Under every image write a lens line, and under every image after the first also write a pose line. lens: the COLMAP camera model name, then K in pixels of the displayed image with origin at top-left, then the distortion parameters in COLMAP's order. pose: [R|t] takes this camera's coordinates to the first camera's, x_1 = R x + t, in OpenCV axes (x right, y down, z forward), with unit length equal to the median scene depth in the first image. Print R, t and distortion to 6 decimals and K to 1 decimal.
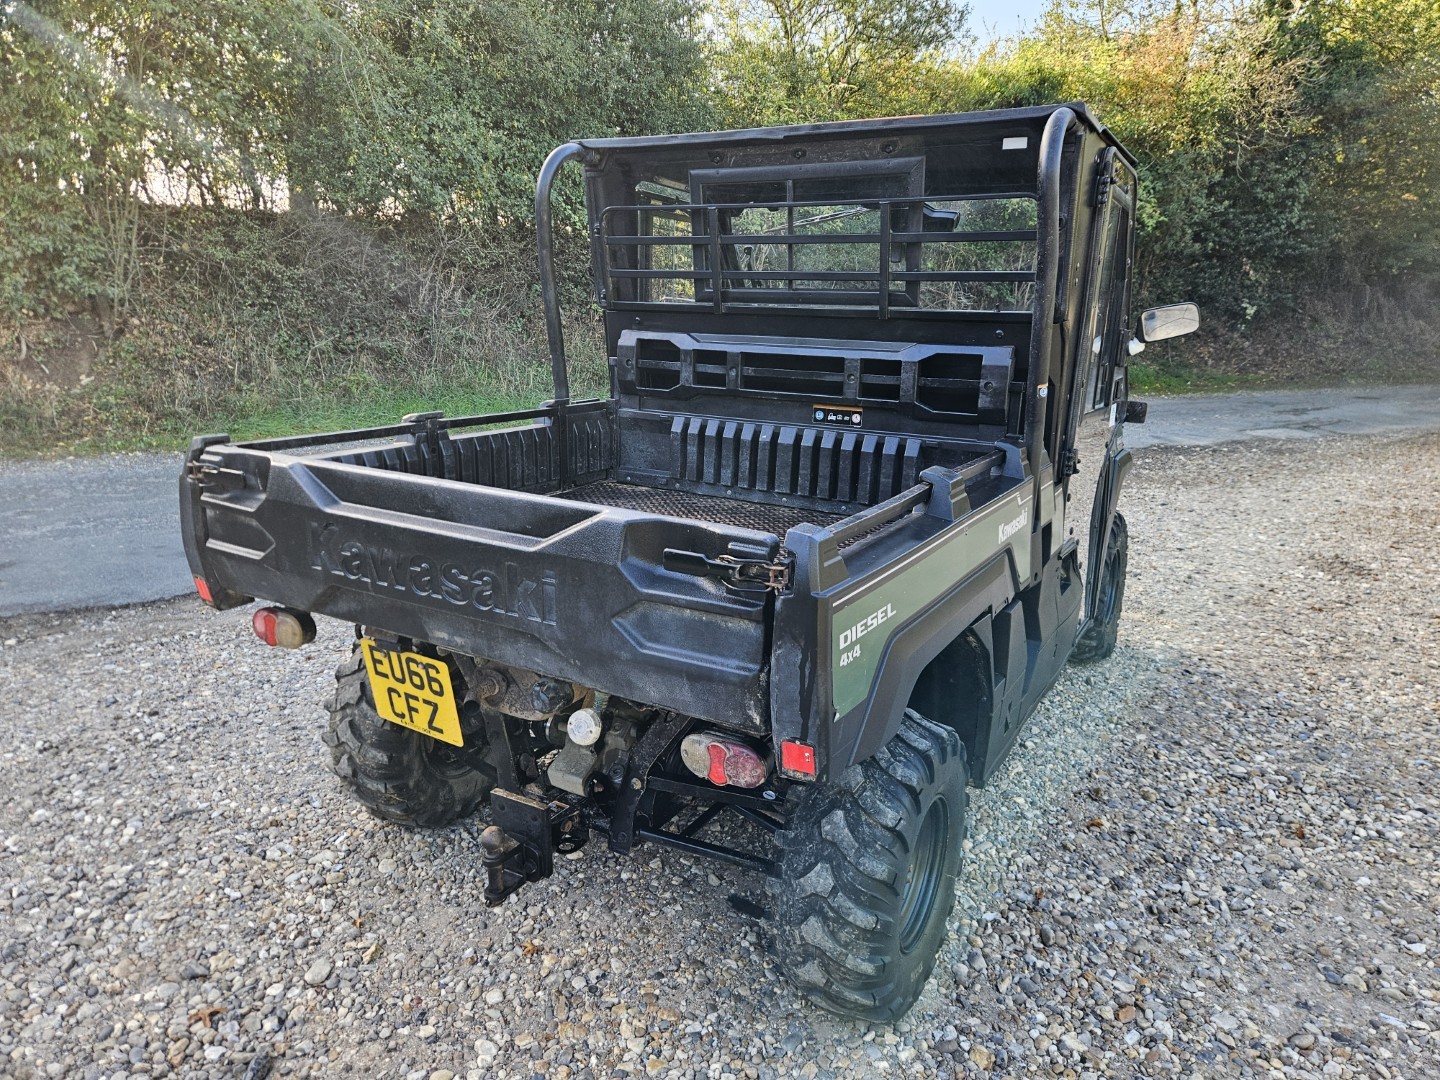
lens RADIAL K [[952.9, 0, 696.2], [0, 952.9, 535.7], [0, 0, 1]] dist [0.041734, -0.001106]
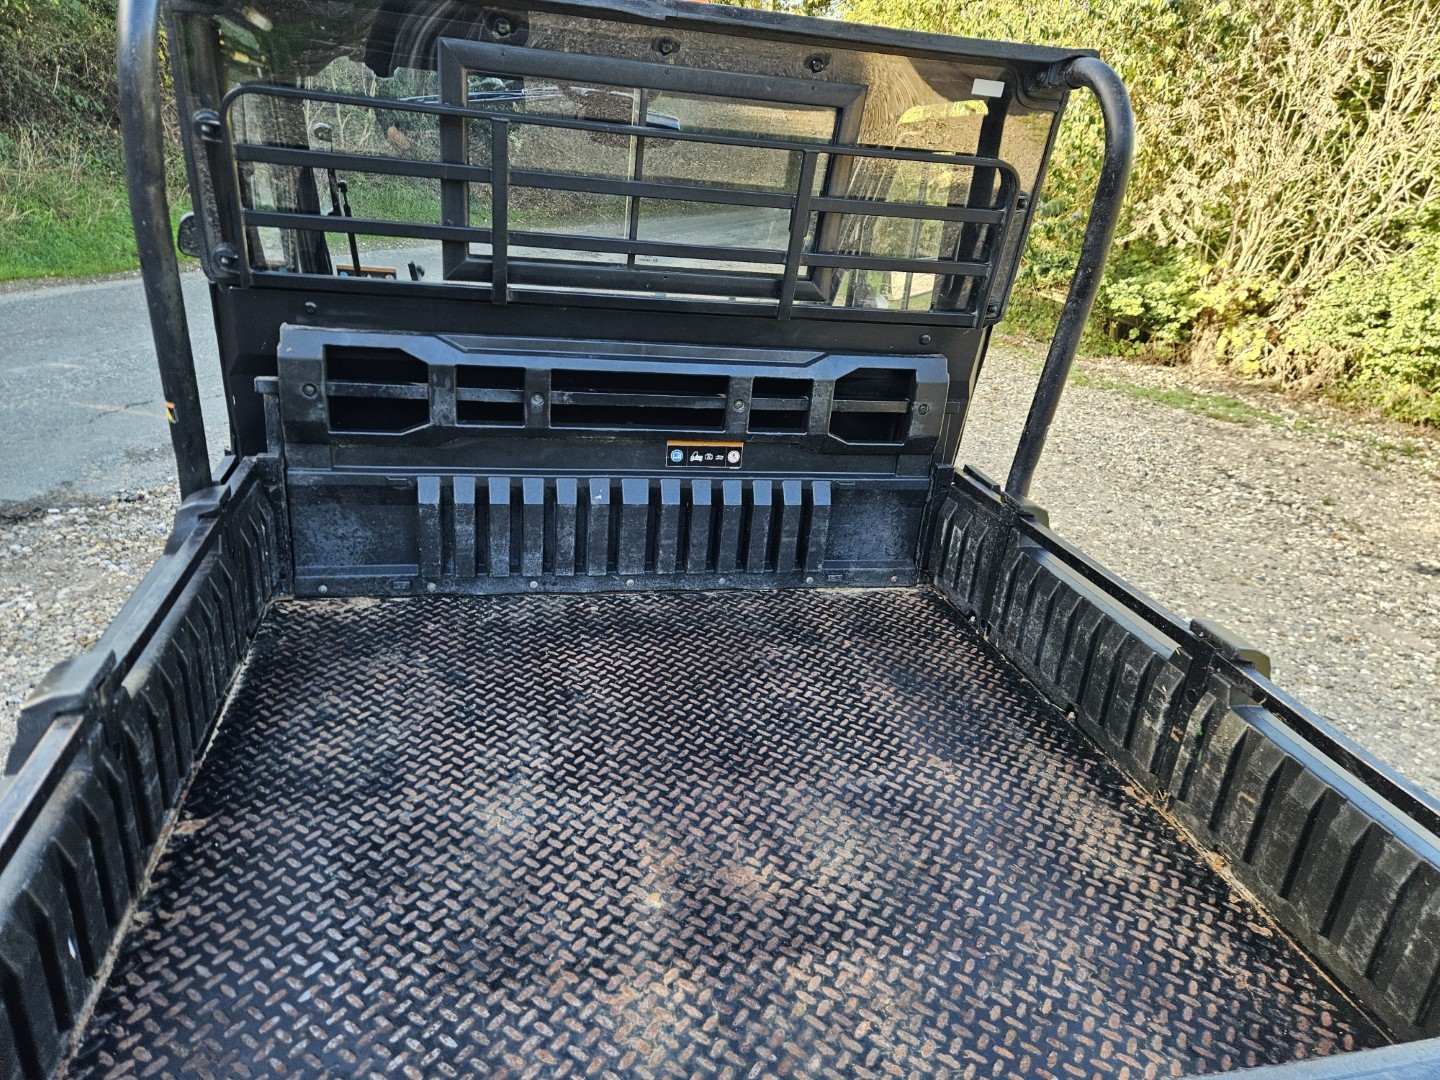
lens RADIAL K [[967.2, 0, 709.6], [0, 967.2, 519.8], [0, 0, 1]] dist [0.063704, -0.039900]
pose [[0.721303, -0.211700, 0.659473, -0.332499], [0.097965, 0.973755, 0.205438, -0.233596], [-0.685656, -0.083578, 0.723111, 0.517115]]
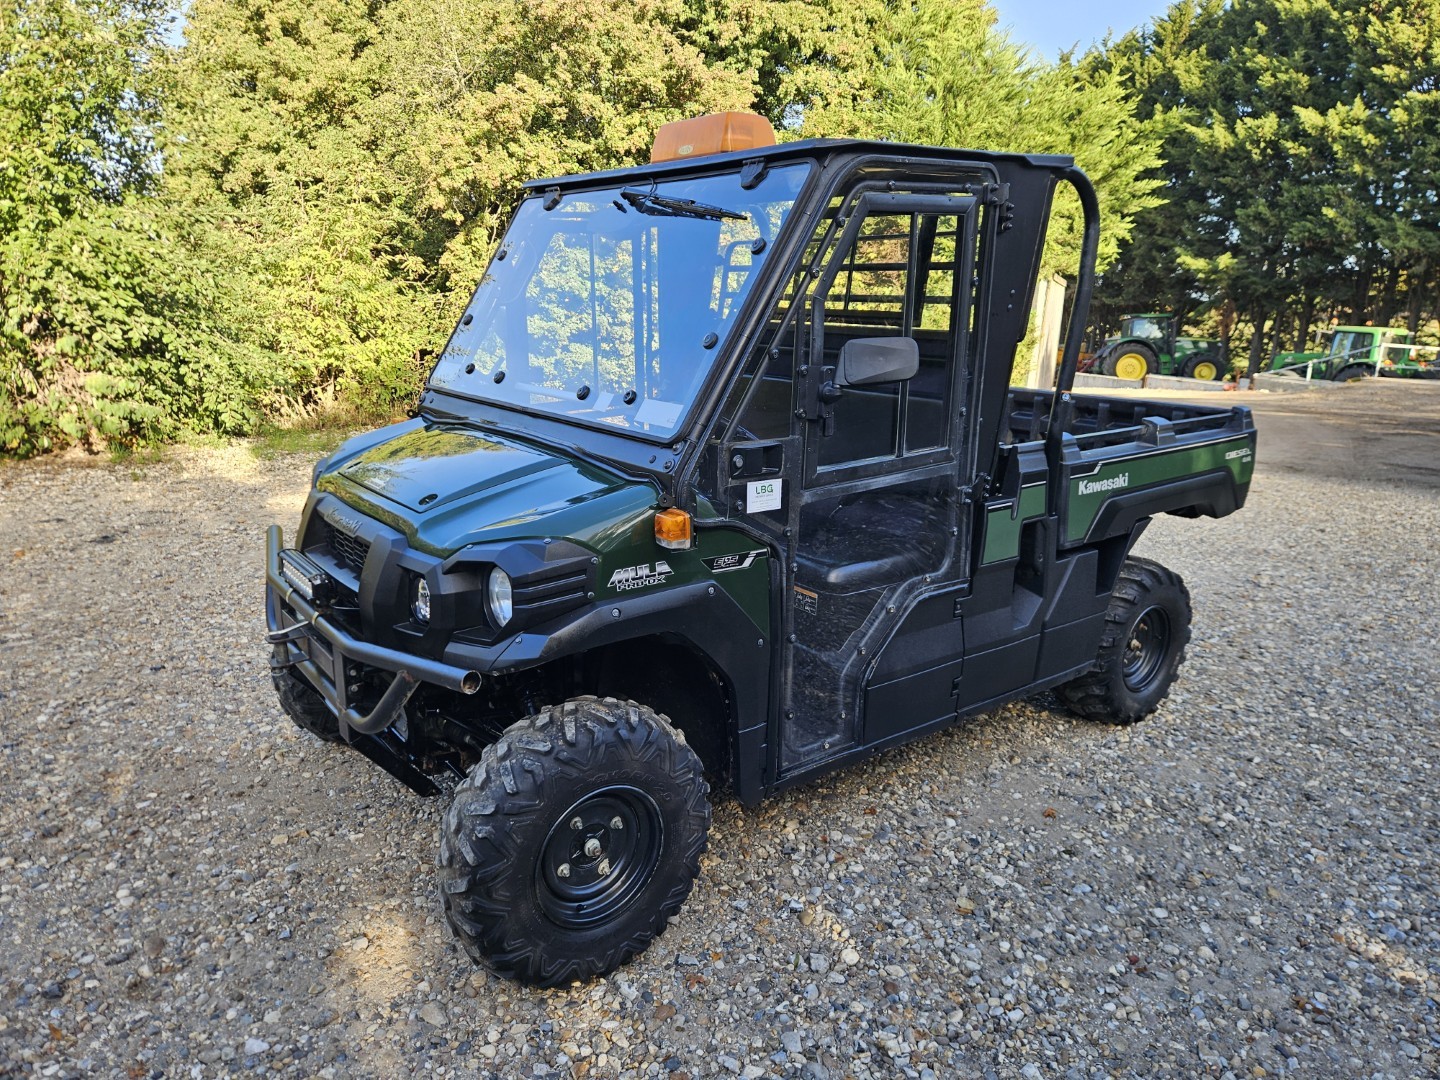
lens RADIAL K [[962.2, 0, 728.8], [0, 962.2, 549.4], [0, 0, 1]] dist [0.069863, -0.050621]
pose [[-0.930708, -0.129789, 0.341962, -0.212297], [0.053349, 0.876757, 0.477966, -0.592671], [-0.361853, 0.463090, -0.809080, 2.214559]]
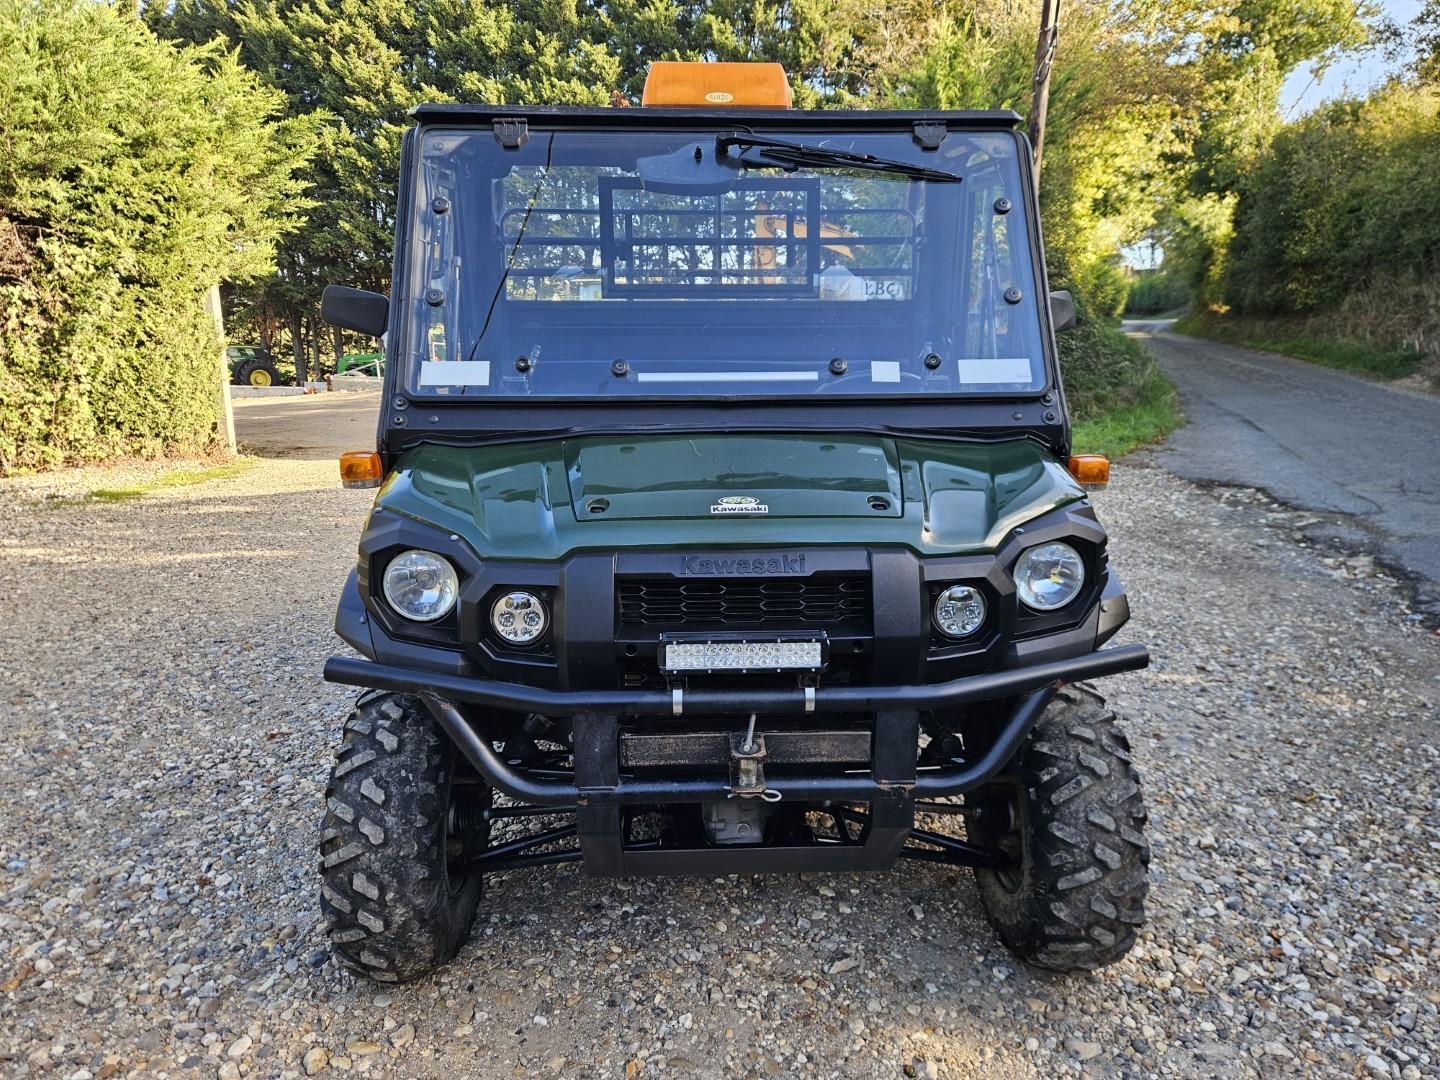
lens RADIAL K [[962.2, 0, 728.8], [0, 962.2, 549.4], [0, 0, 1]] dist [0.069863, -0.050621]
pose [[-0.836345, 0.116844, -0.535607, 0.769887], [-0.146468, 0.893878, 0.423710, -0.486122], [0.528275, 0.432817, -0.730476, 2.064130]]
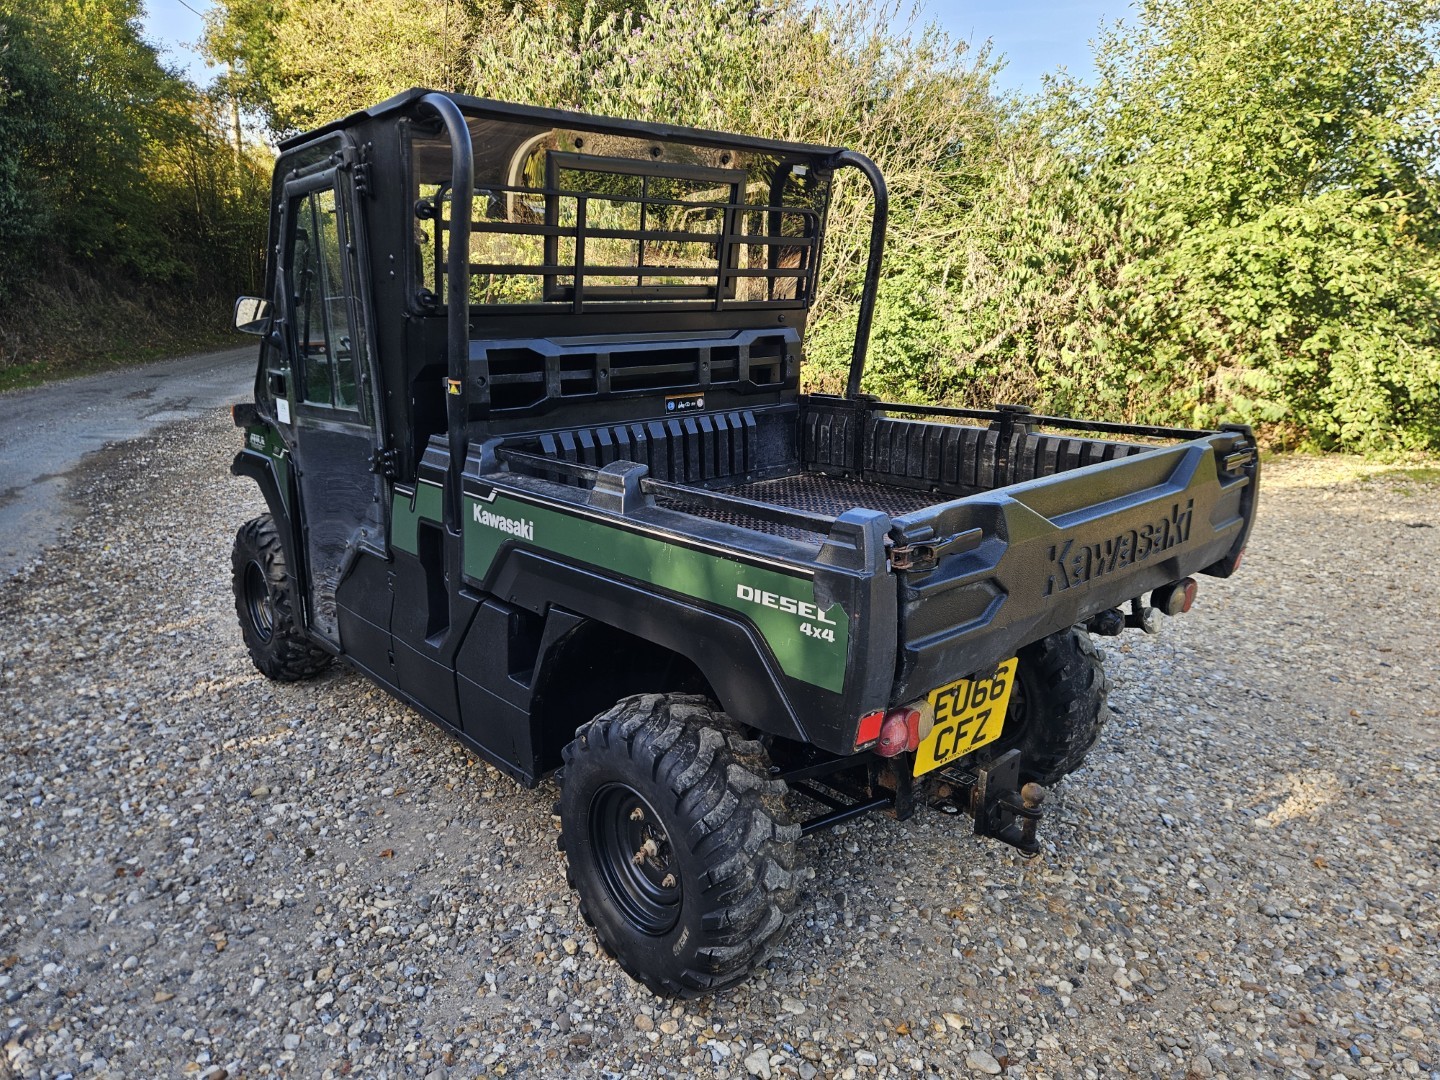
lens RADIAL K [[959.7, 0, 702.0], [0, 959.7, 540.4], [0, 0, 1]] dist [0.076082, -0.049003]
pose [[0.299992, -0.263597, 0.916800, -0.918561], [0.243890, 0.950317, 0.193429, -0.192703], [-0.922238, 0.165571, 0.349376, 0.663196]]
